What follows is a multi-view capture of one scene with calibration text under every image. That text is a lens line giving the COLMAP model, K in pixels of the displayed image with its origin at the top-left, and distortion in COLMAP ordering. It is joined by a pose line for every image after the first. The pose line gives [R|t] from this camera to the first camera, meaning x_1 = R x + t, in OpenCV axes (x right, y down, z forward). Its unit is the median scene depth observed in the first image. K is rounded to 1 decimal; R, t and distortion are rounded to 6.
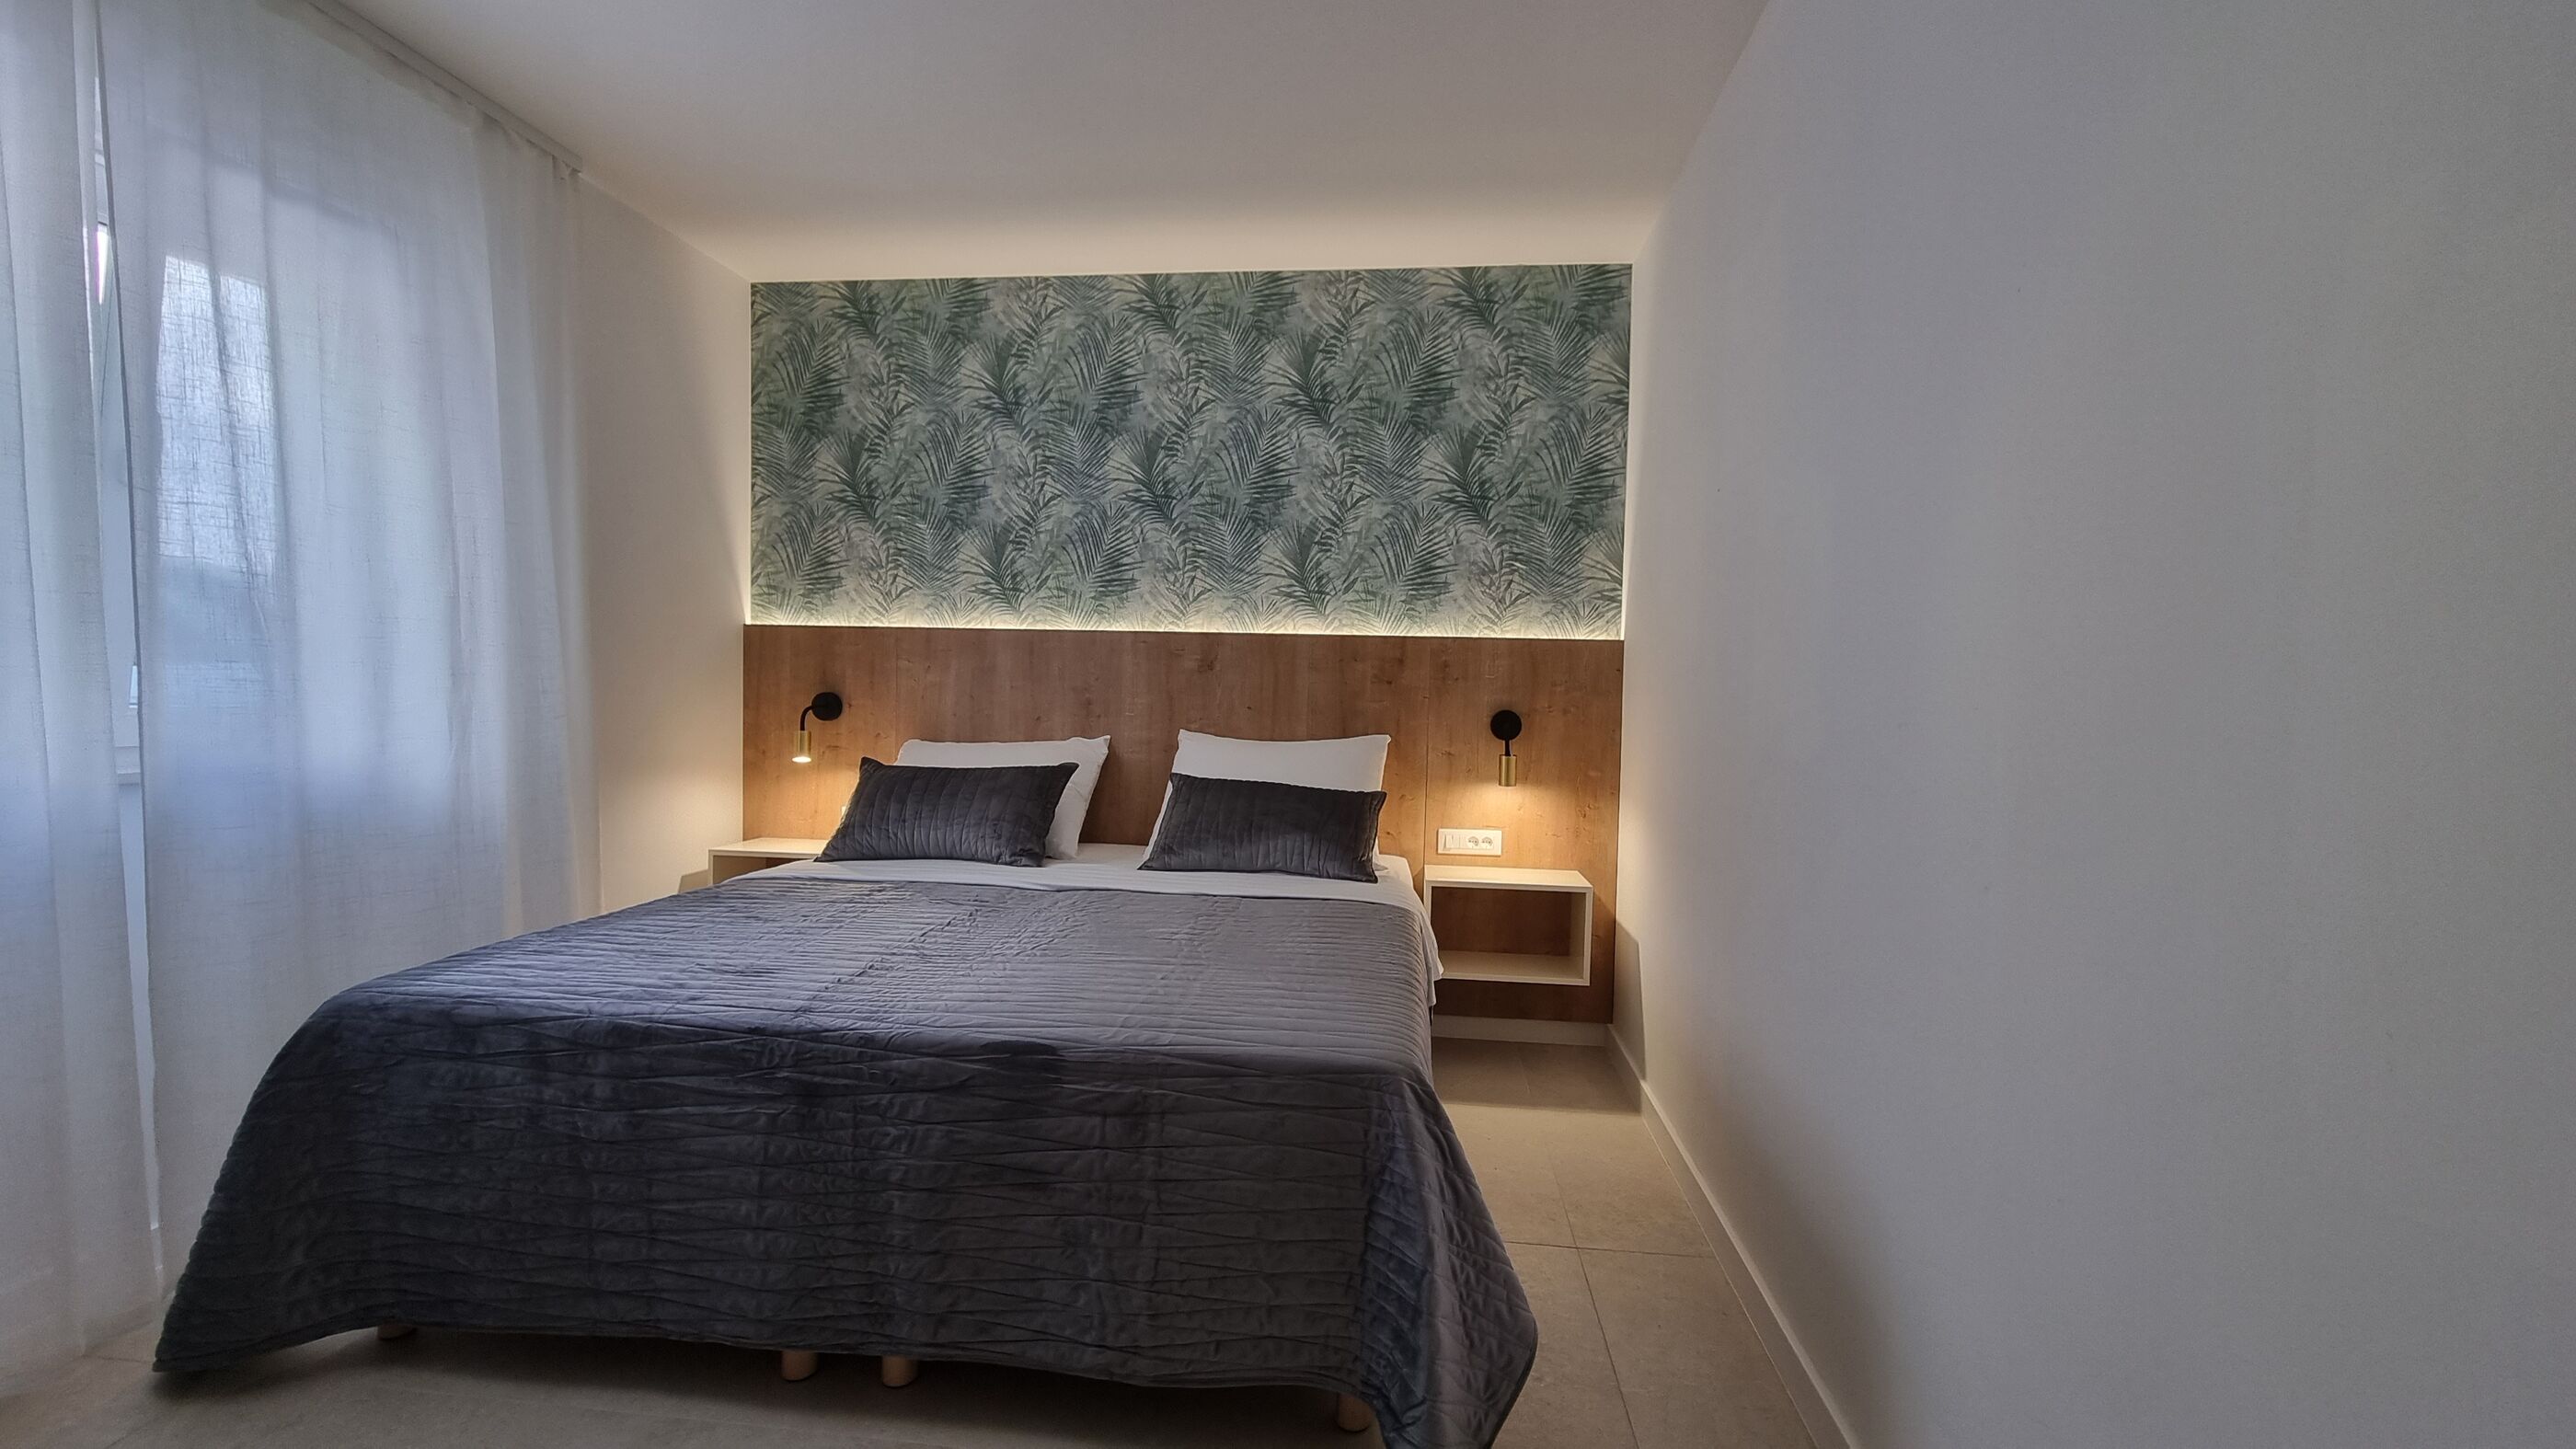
lens RADIAL K [[1070.2, 0, 1293.6], [0, 1070.2, 725.9], [0, 0, 1]] dist [0.000656, -0.001197]
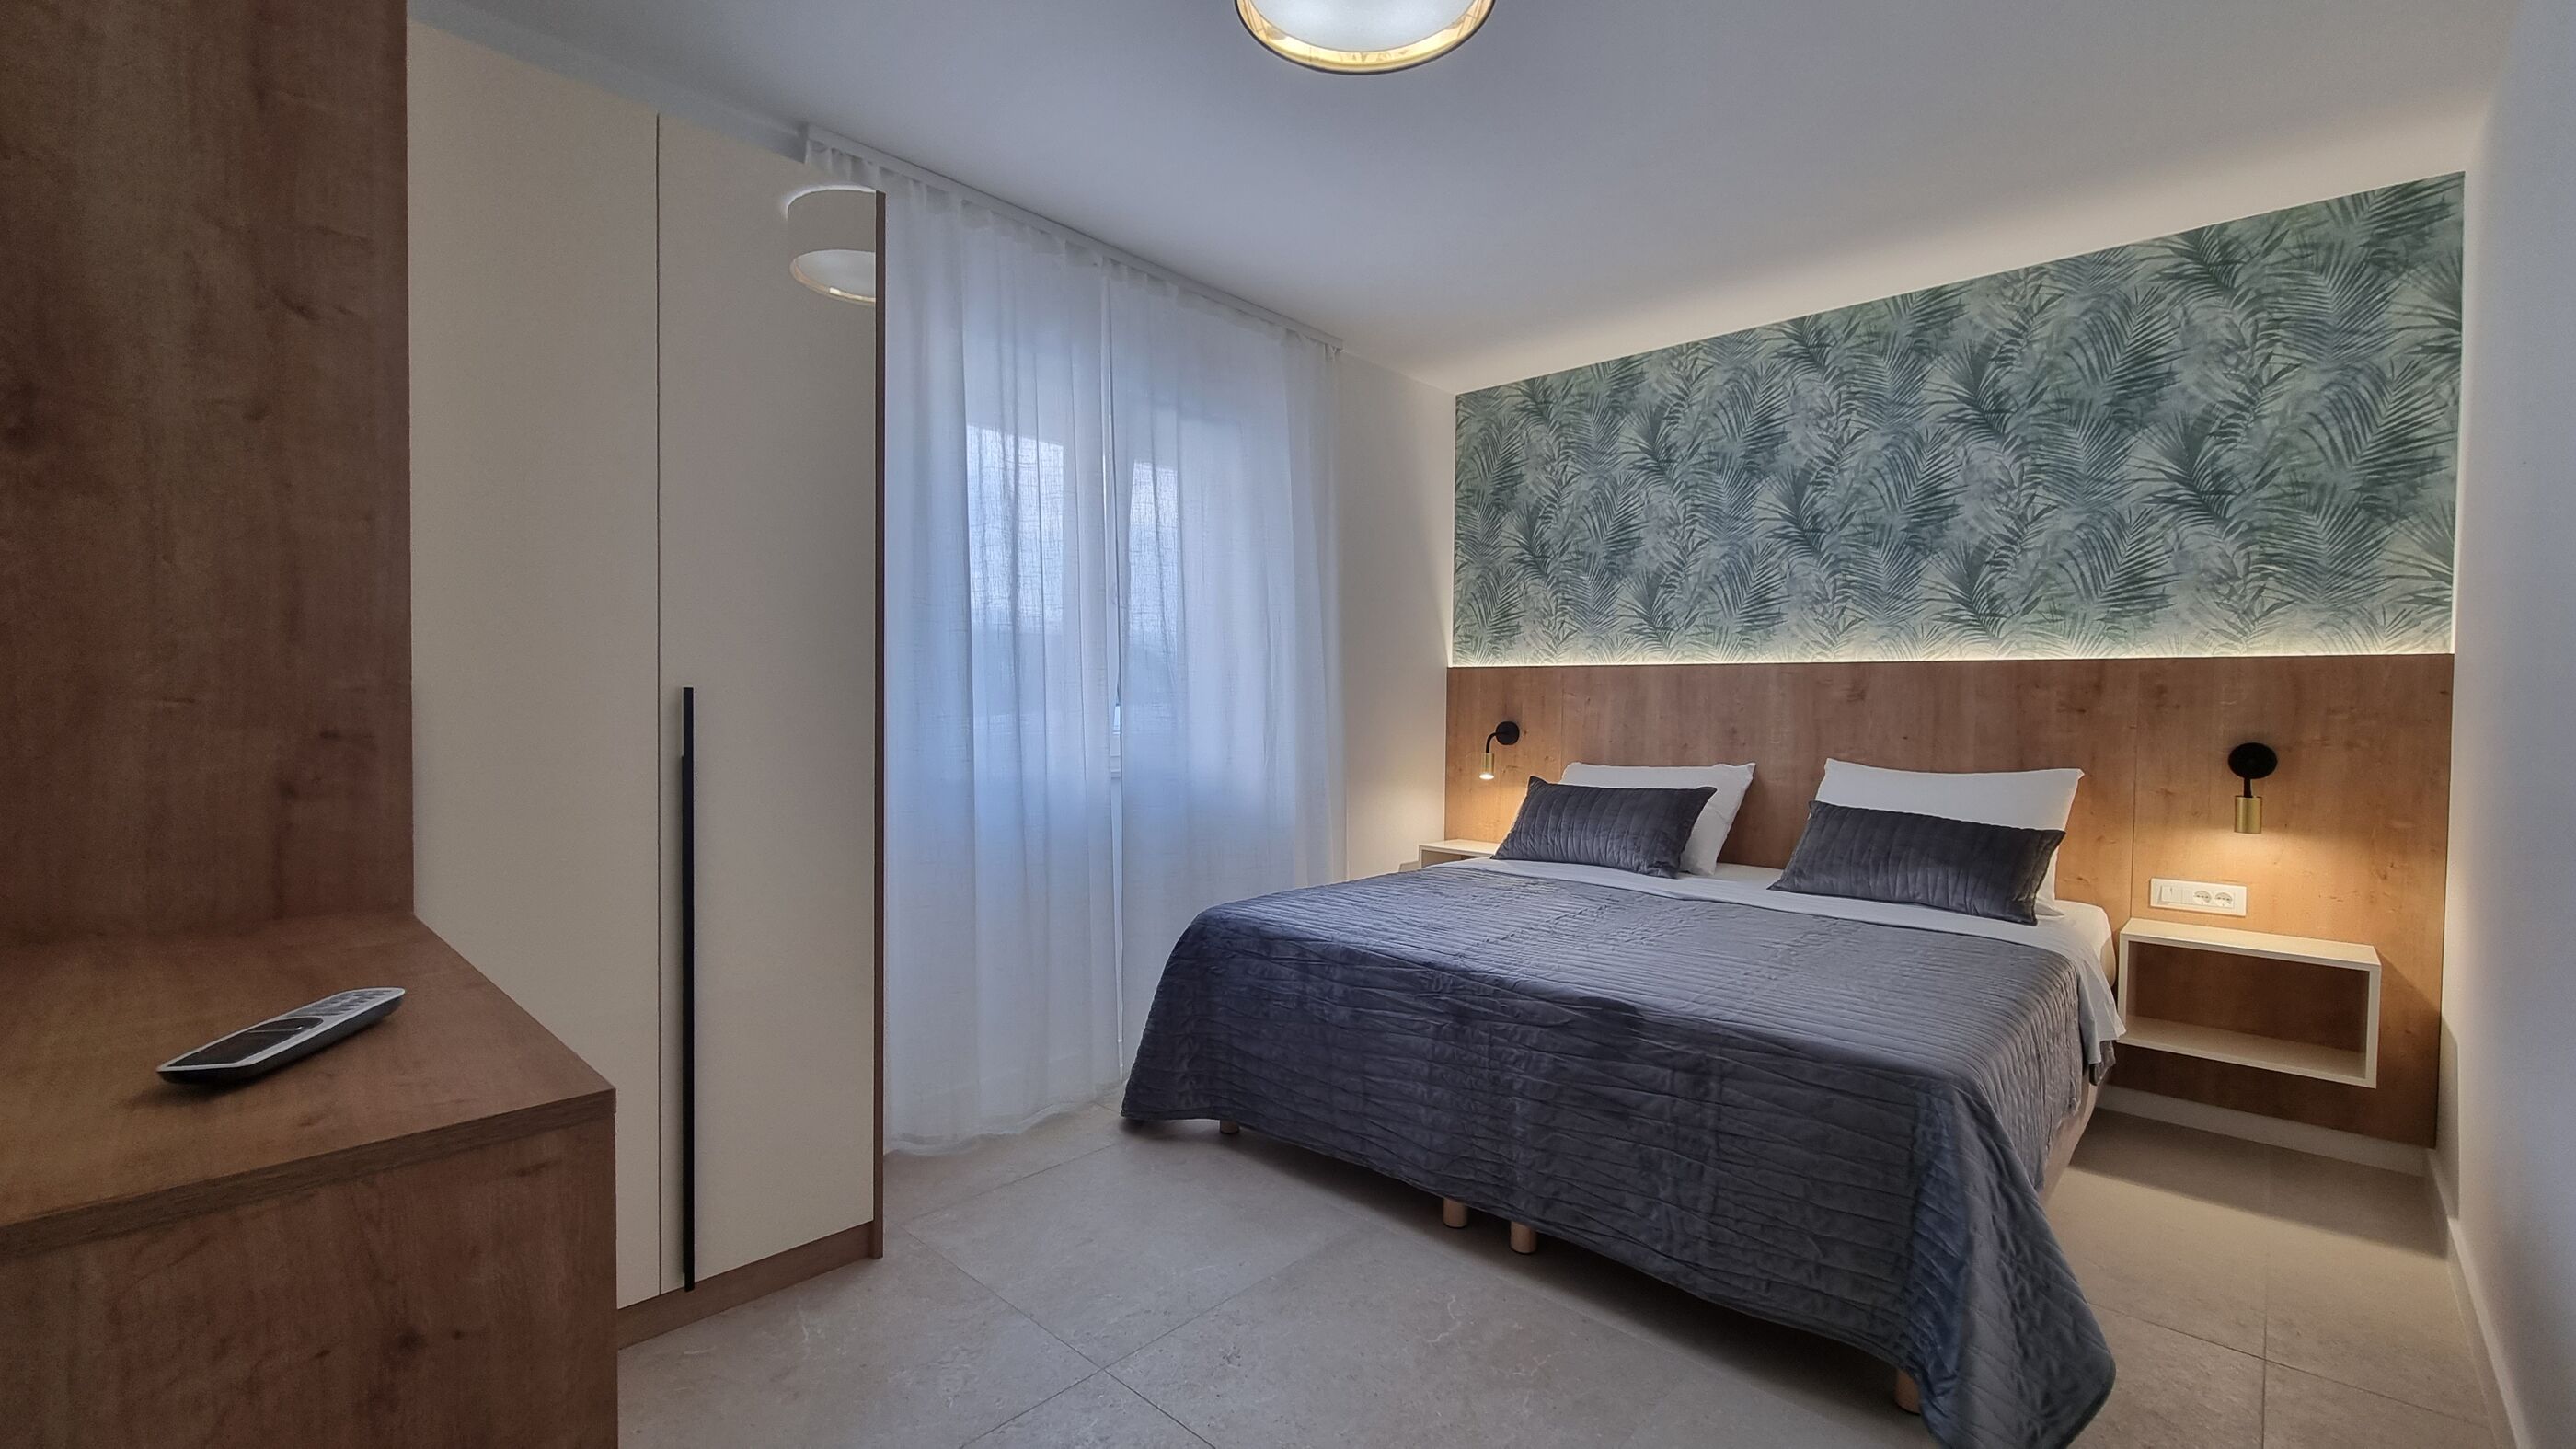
lens RADIAL K [[1070.2, 0, 1289.9], [0, 1070.2, 721.8], [0, 0, 1]] dist [0.000656, -0.001197]
pose [[0.801619, -0.000788, -0.597835, 0.105381], [-0.015215, 0.999648, -0.021718, -0.001407], [0.597642, 0.026505, 0.801325, -0.135035]]
